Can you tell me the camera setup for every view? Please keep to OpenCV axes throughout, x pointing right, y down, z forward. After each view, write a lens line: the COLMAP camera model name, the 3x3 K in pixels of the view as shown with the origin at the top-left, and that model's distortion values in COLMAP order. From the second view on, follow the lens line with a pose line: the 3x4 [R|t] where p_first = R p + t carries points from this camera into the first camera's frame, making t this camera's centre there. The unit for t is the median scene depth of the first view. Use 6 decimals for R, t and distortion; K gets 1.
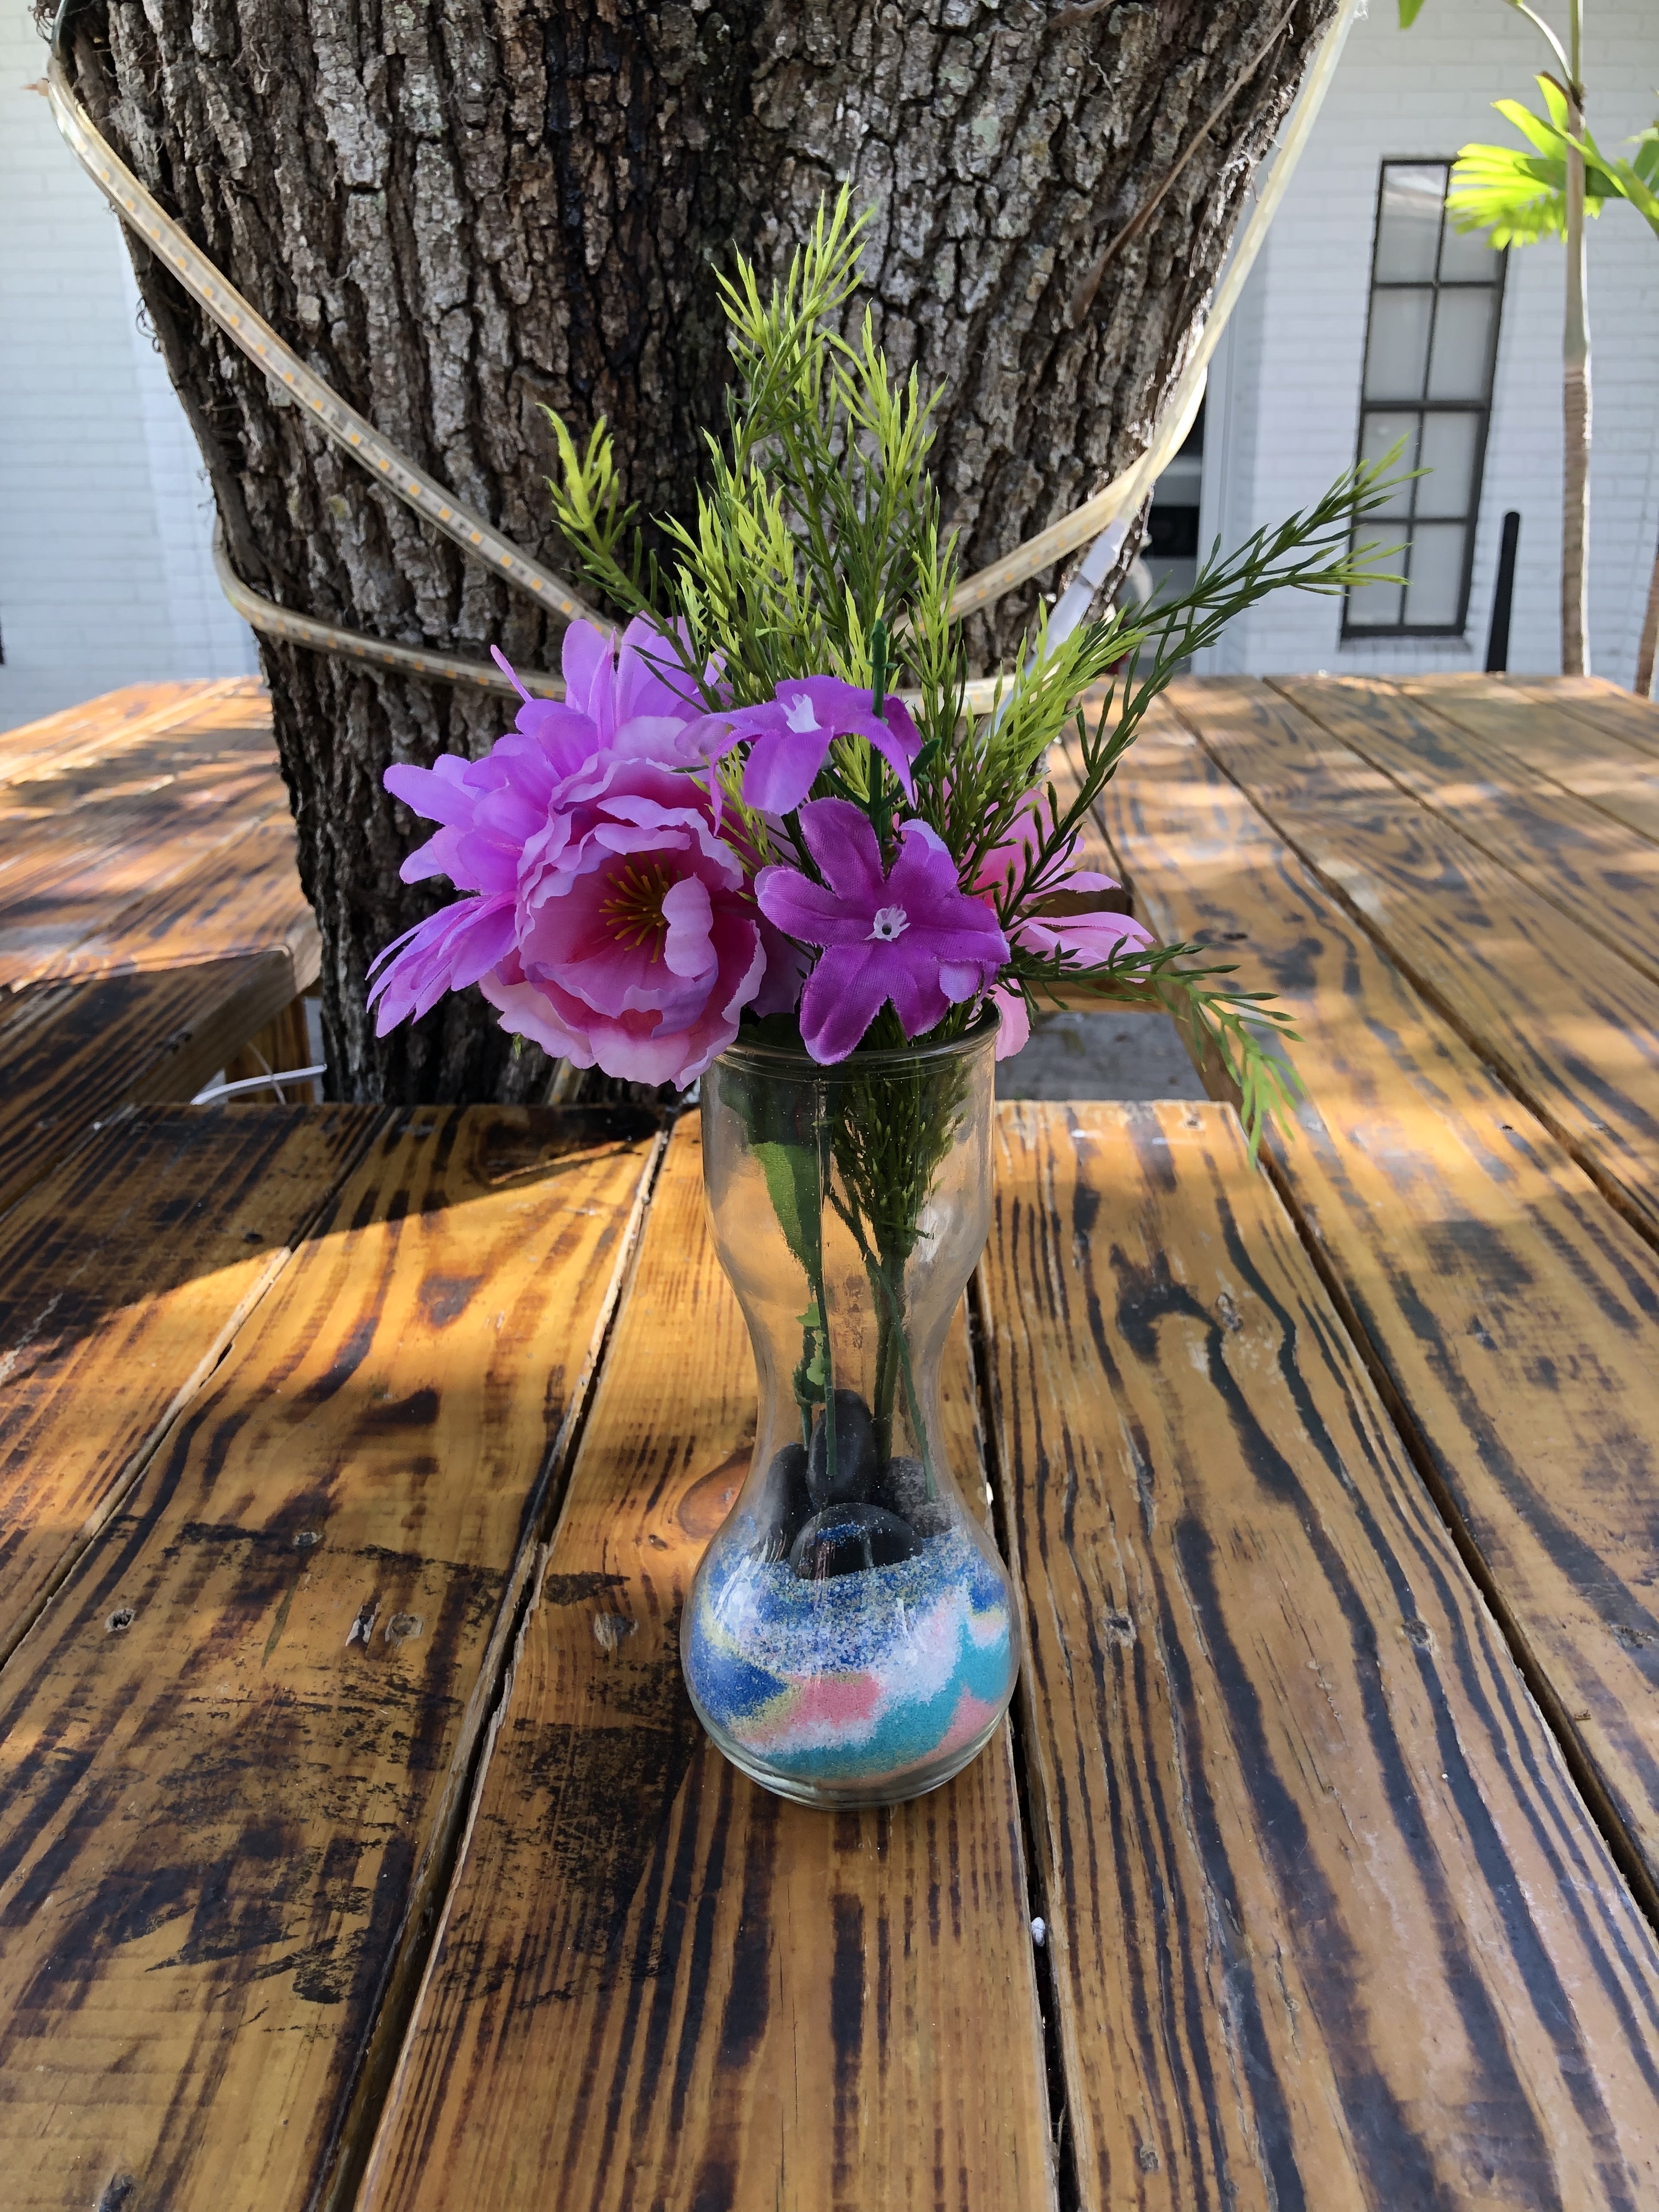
lens RADIAL K [[1835.9, 0, 827.9], [0, 1835.9, 1087.4], [0, 0, 1]] dist [-0.002323, 0.012886]
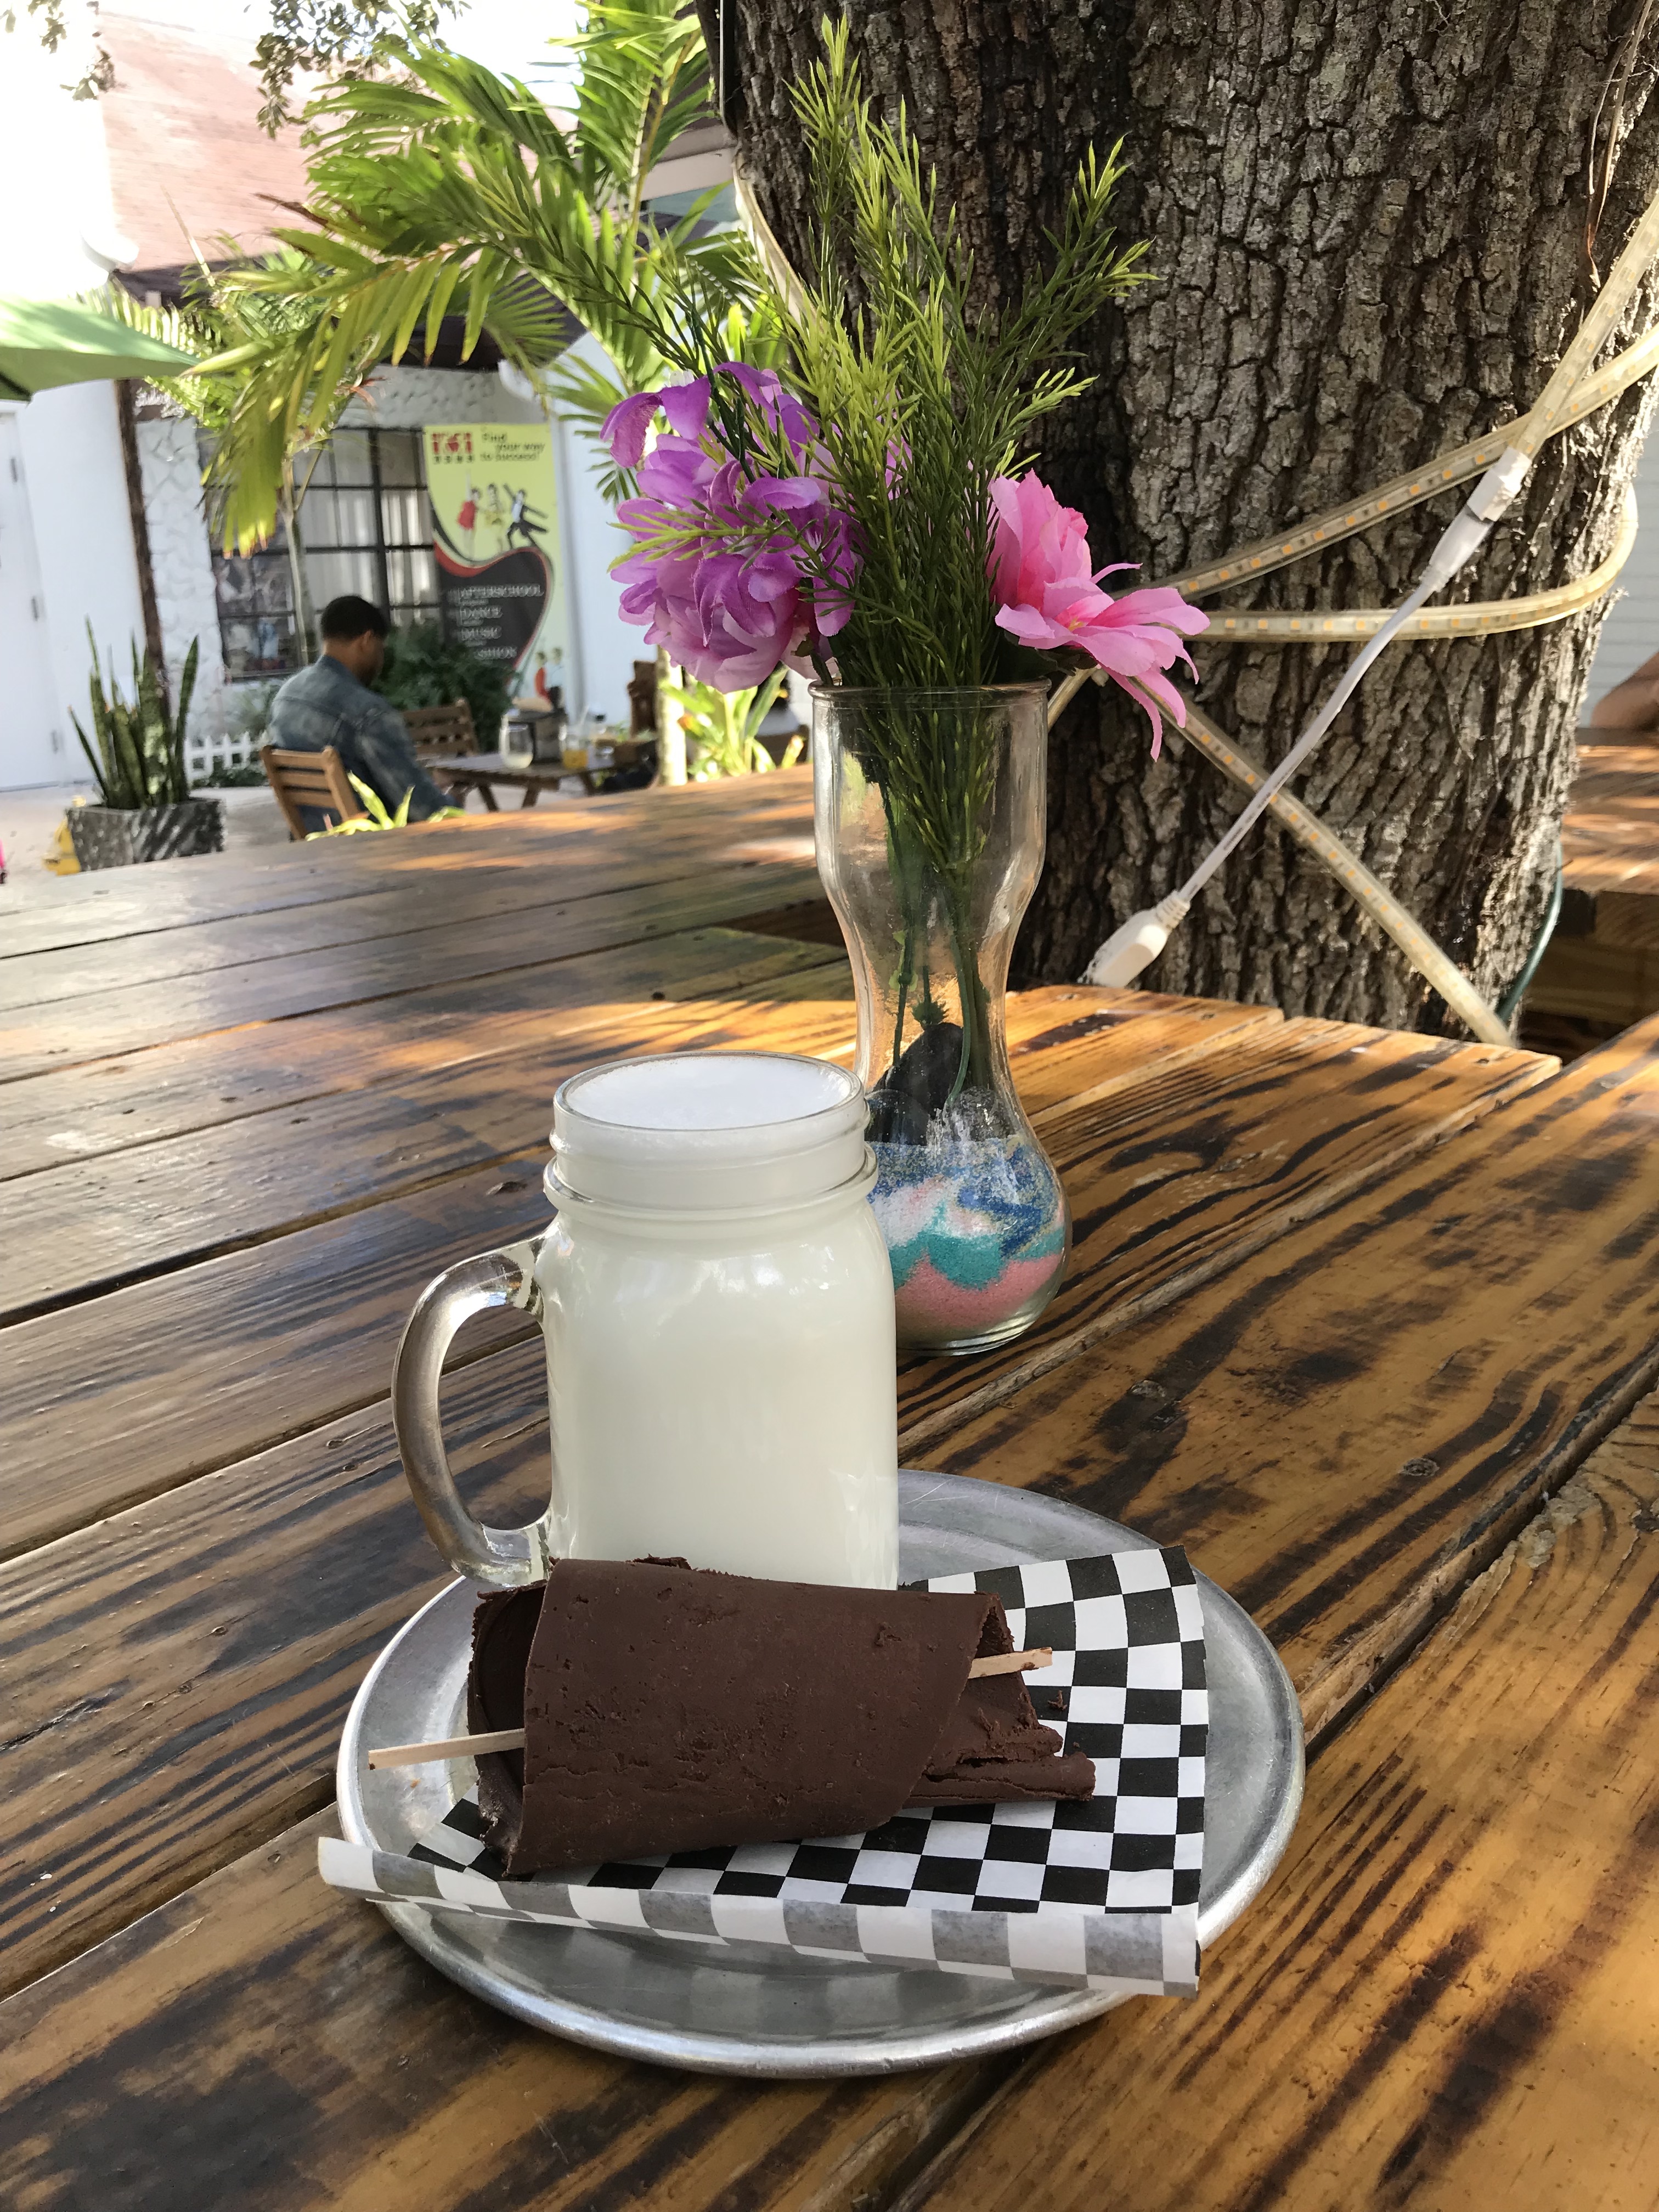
lens RADIAL K [[1851.9, 0, 847.1], [0, 1851.9, 1065.1], [0, 0, 1]] dist [0.014094, 0.016771]
pose [[0.780498, 0.161351, -0.603978, 0.603616], [-0.203146, 0.979148, -0.000941, 0.103462], [0.591232, 0.123430, 0.797001, 0.027418]]
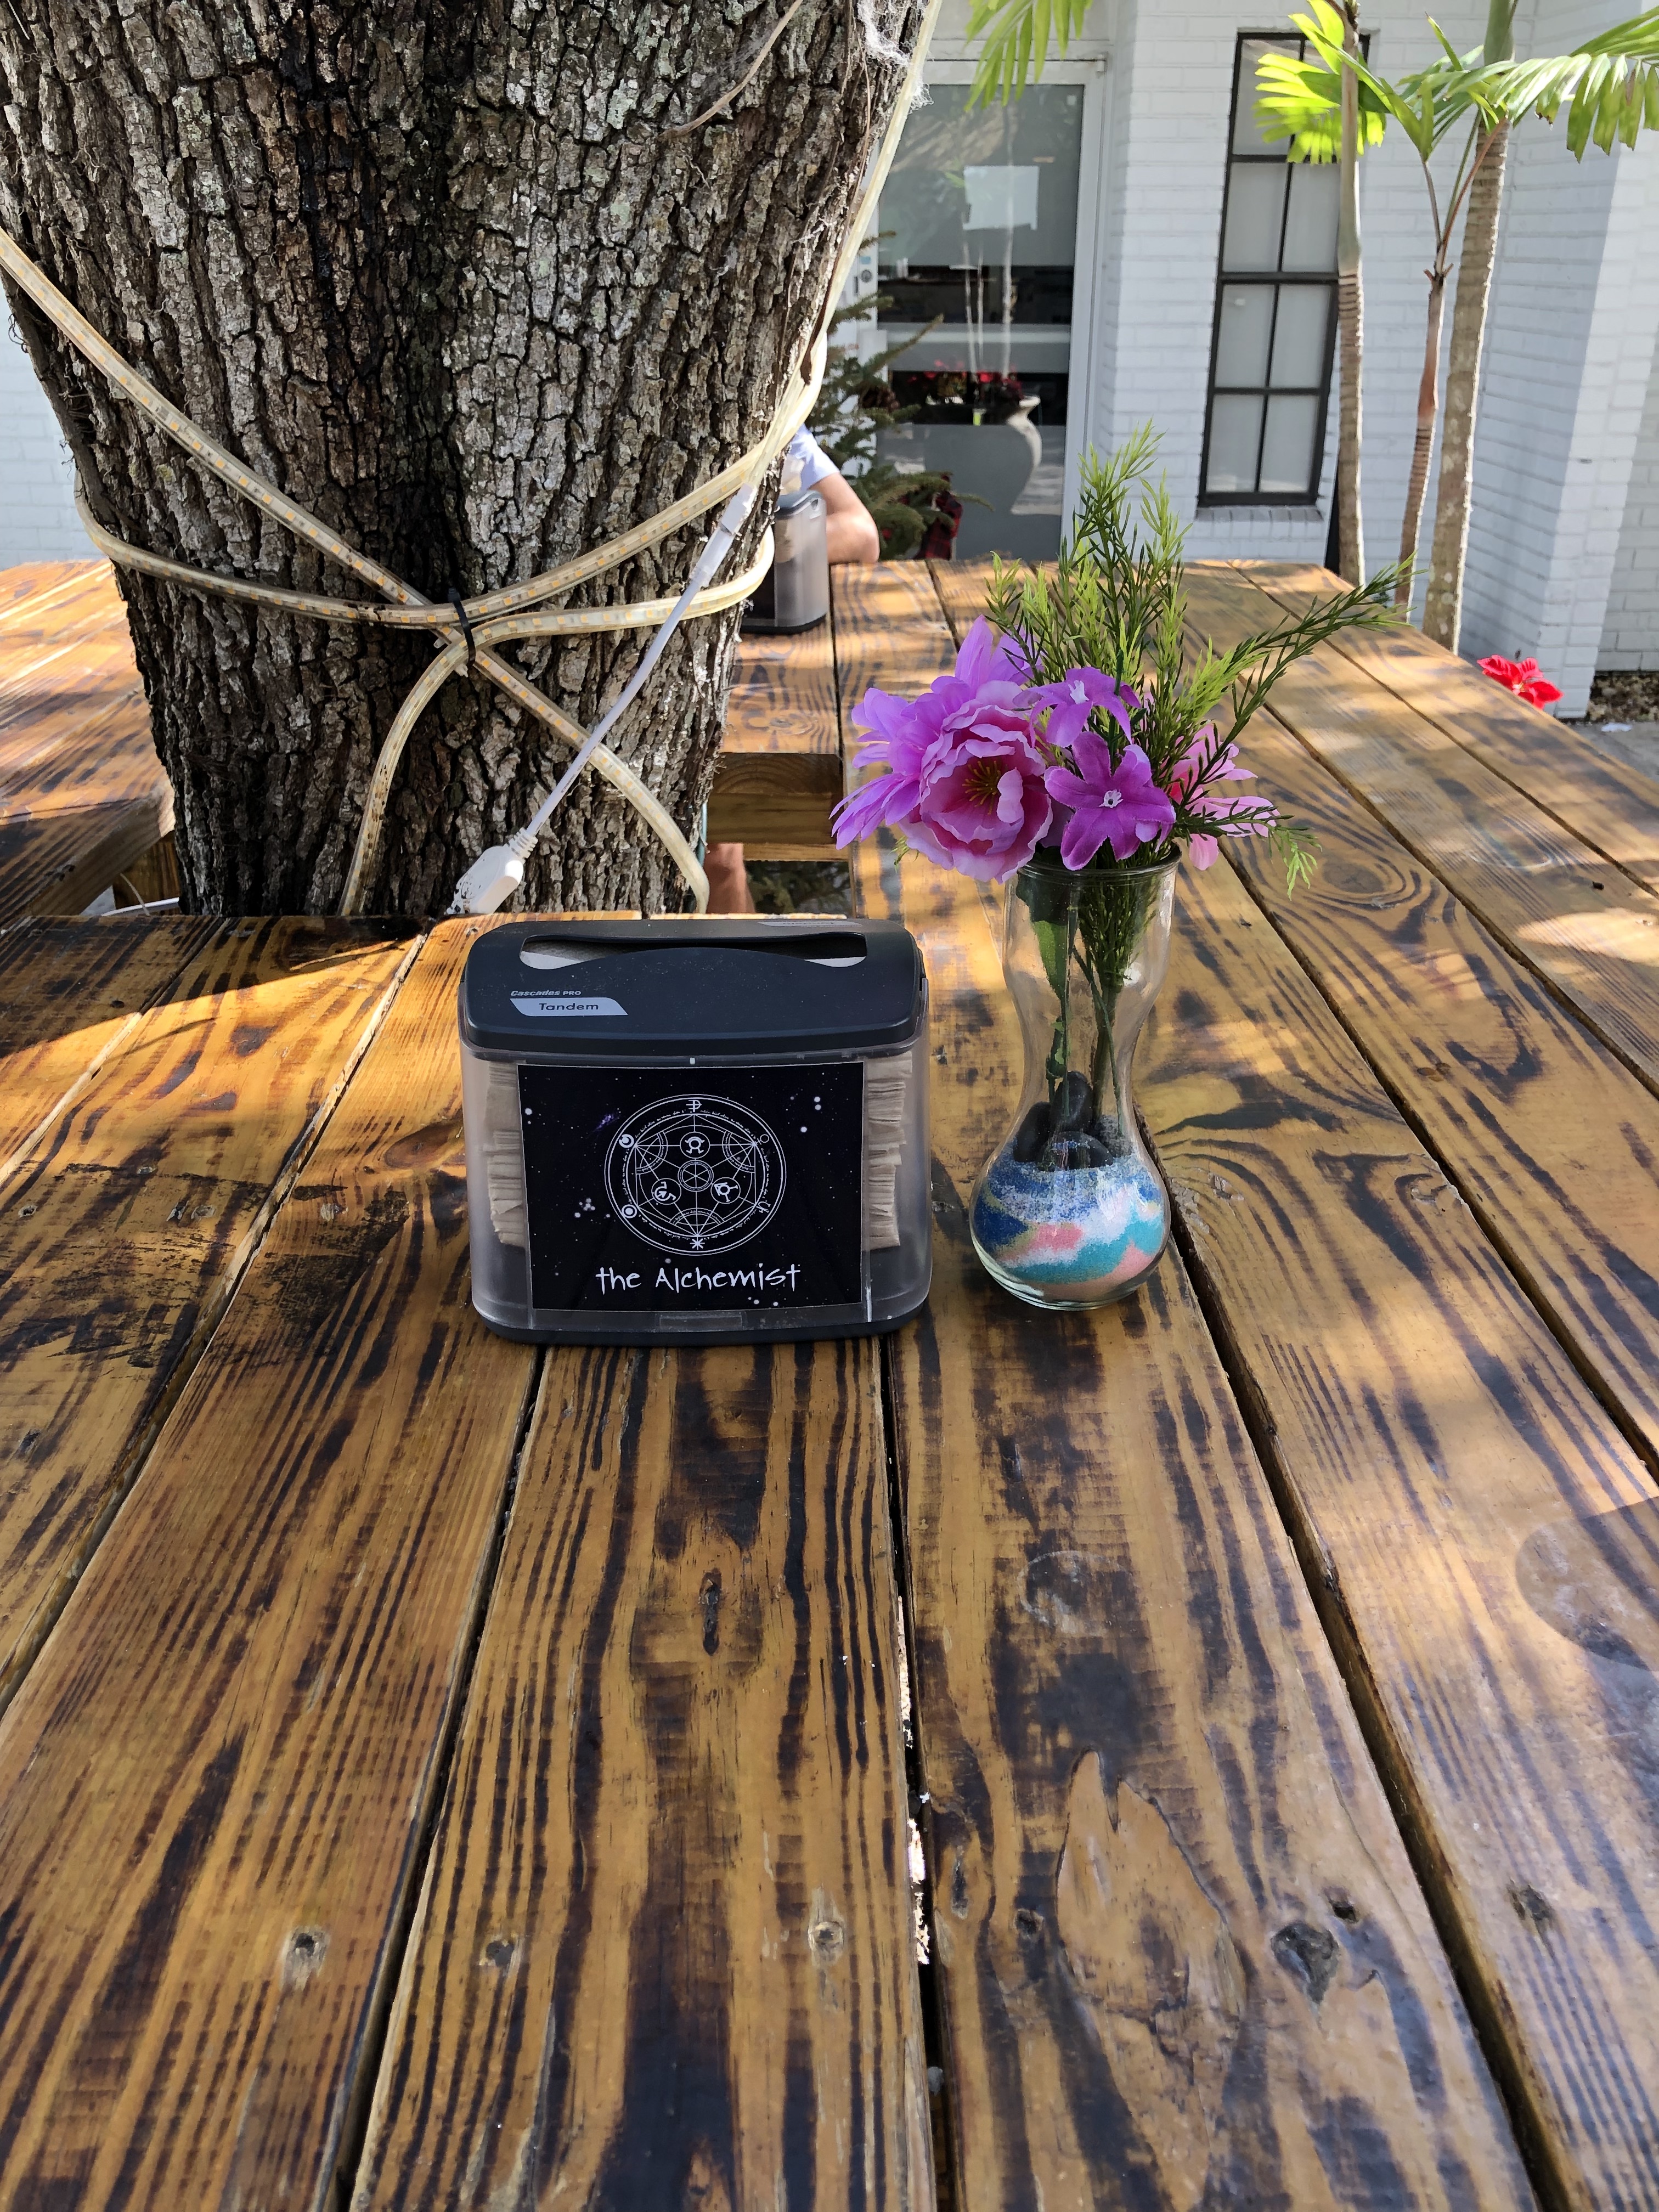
lens RADIAL K [[1835.9, 0, 840.3], [0, 1835.9, 1082.5], [0, 0, 1]] dist [-0.002323, 0.012886]
pose [[0.998850, -0.008320, 0.047209, 0.177477], [0.004808, 0.997246, 0.074010, 0.039319], [-0.047695, -0.073698, 0.996139, -0.445415]]
